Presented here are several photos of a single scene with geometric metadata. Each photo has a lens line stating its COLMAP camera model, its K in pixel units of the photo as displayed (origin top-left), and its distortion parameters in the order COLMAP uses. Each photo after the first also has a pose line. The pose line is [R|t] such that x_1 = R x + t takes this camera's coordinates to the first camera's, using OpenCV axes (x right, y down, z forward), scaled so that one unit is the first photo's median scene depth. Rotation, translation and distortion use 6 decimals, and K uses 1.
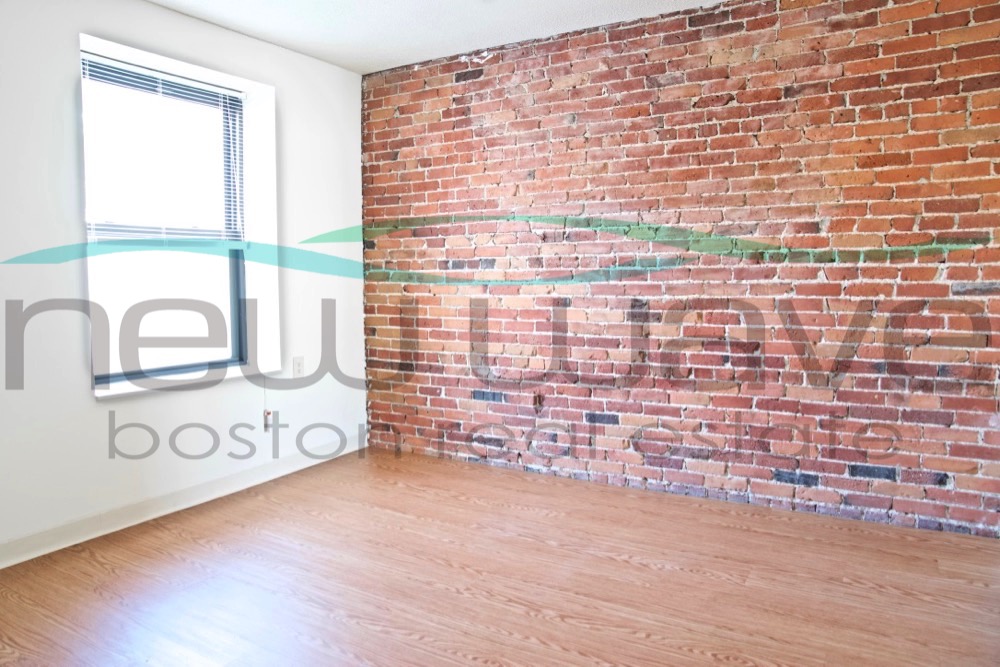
lens RADIAL K [[720.8, 0, 501.6], [0, 720.8, 329.9], [0, 0, 1]] dist [-0.061051, 0.077611]
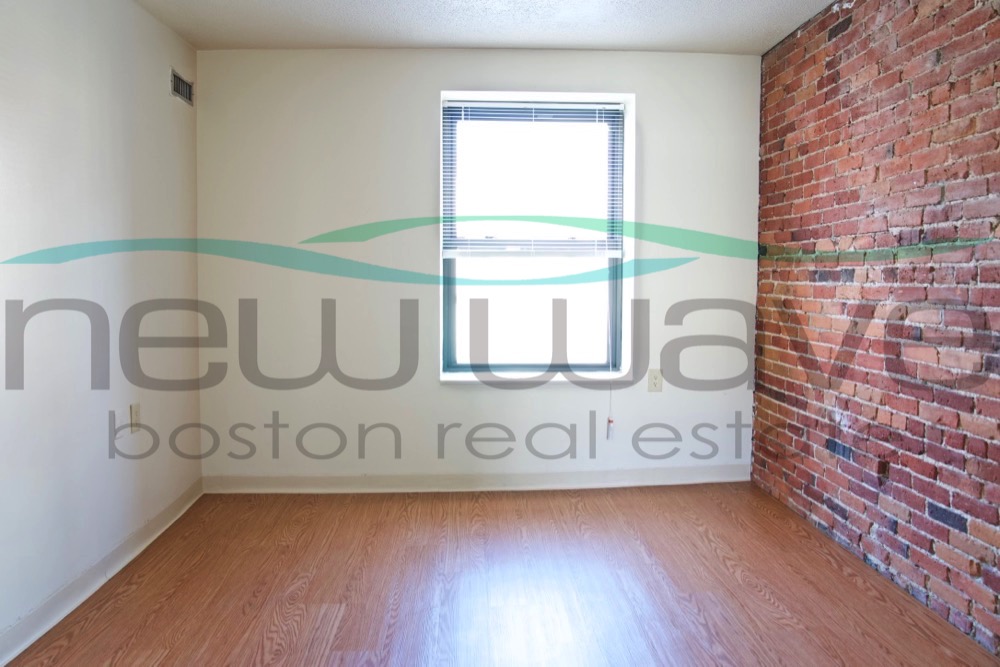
lens RADIAL K [[720.8, 0, 499.7], [0, 720.8, 335.2], [0, 0, 1]] dist [-0.061051, 0.077611]
pose [[0.577802, 0.077214, -0.812517, 0.401734], [-0.072690, 0.996427, 0.043000, -0.036689], [0.812934, 0.034217, 0.581350, 0.284640]]
